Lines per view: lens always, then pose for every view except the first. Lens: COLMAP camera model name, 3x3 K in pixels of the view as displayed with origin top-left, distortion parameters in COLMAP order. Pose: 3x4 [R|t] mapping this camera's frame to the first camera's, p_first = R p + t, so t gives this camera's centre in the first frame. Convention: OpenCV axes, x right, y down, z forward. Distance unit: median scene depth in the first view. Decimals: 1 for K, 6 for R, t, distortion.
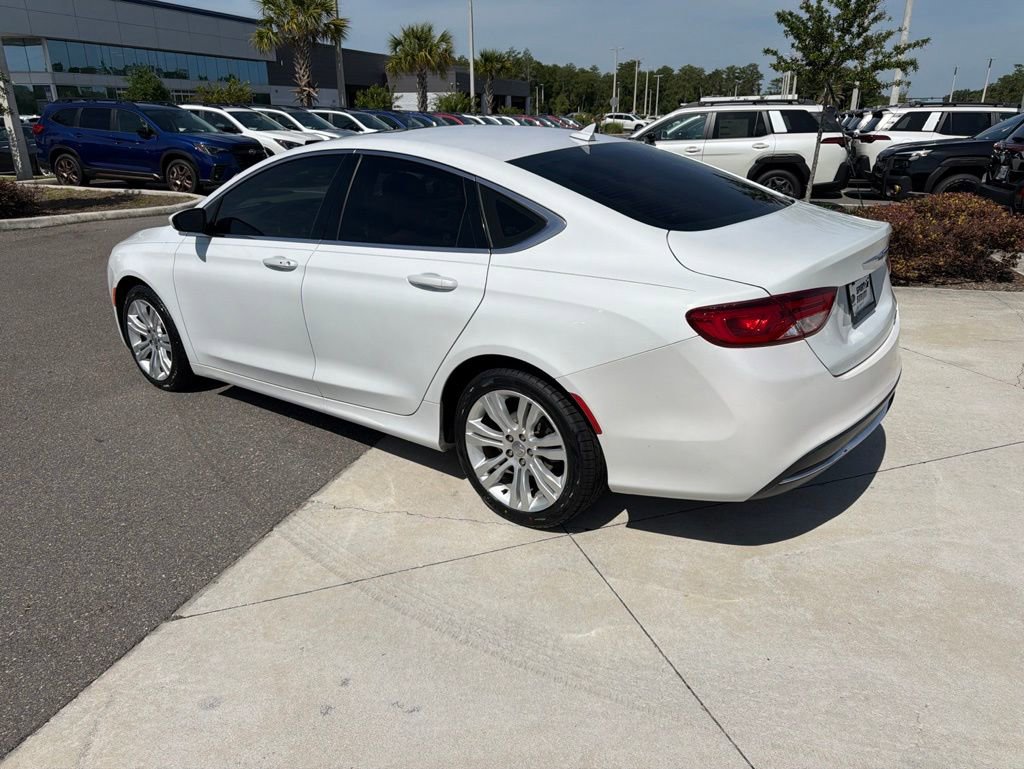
lens RADIAL K [[724.3, 0, 517.1], [0, 724.3, 386.4], [0, 0, 1]] dist [0.034071, -0.038938]
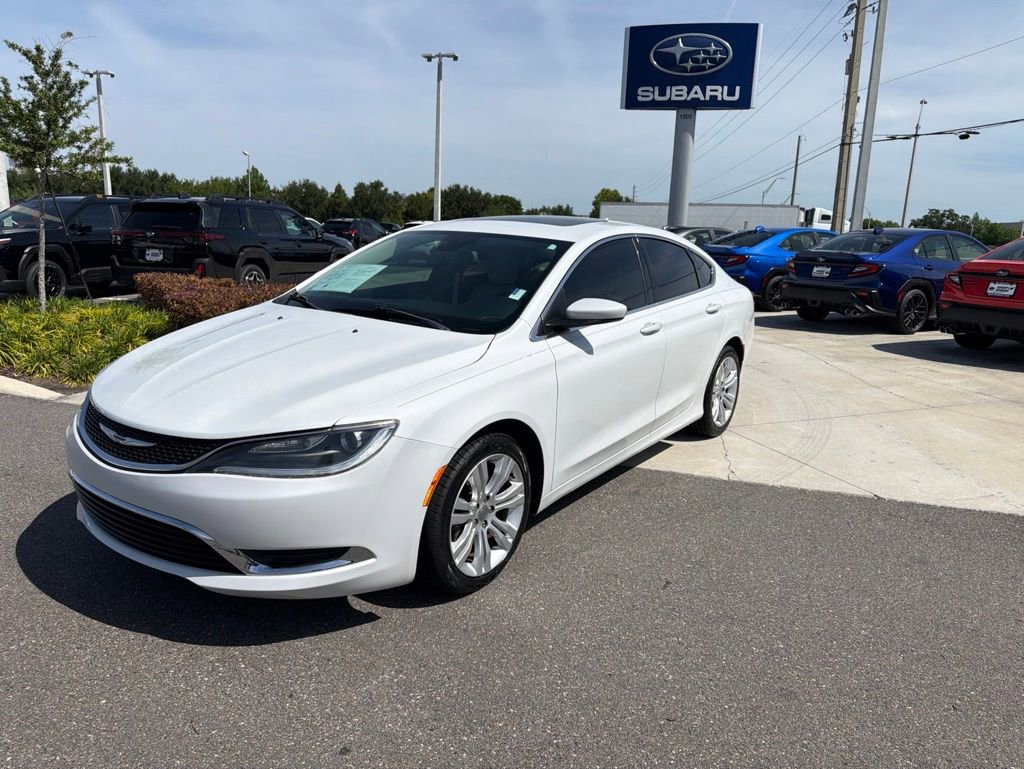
lens RADIAL K [[724.3, 0, 516.2], [0, 724.3, 384.4], [0, 0, 1]] dist [0.034071, -0.038938]
pose [[-0.042603, -0.206222, 0.977577, -0.475249], [0.318903, 0.924475, 0.208918, -0.128472], [-0.946830, 0.320652, 0.026380, 0.386829]]
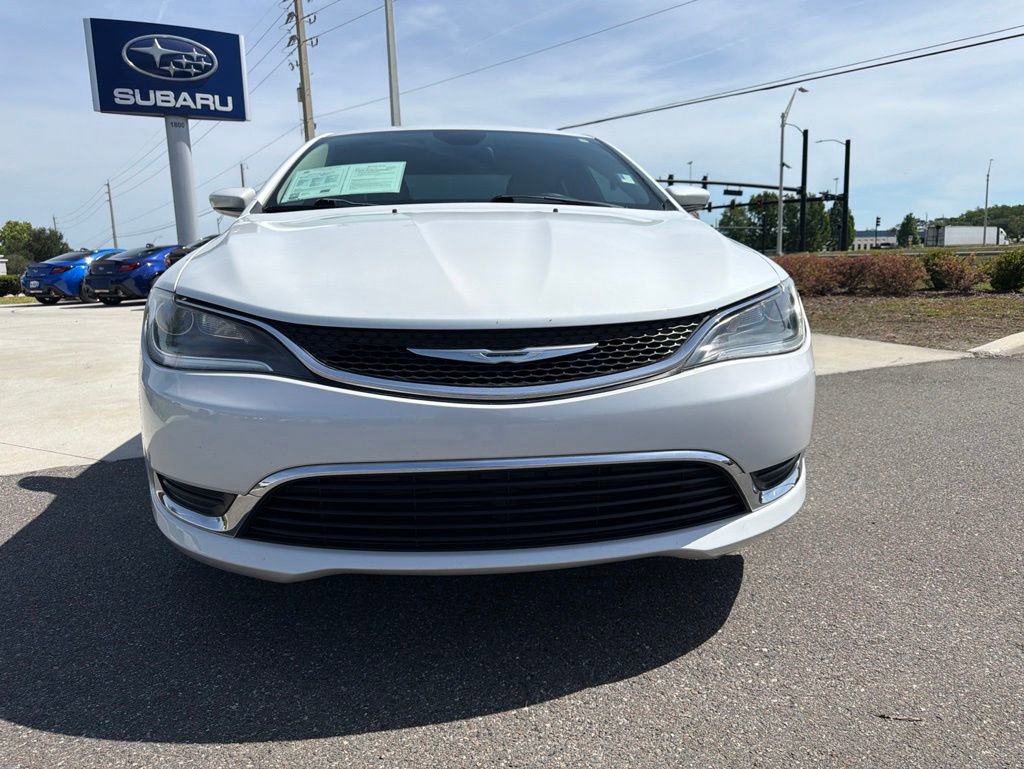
lens RADIAL K [[724.3, 0, 515.5], [0, 724.3, 387.4], [0, 0, 1]] dist [0.034071, -0.038938]
pose [[-0.686498, -0.101202, 0.720055, -0.331859], [0.283884, 0.874375, 0.393545, -0.149863], [-0.669425, 0.474580, -0.571527, 0.603402]]
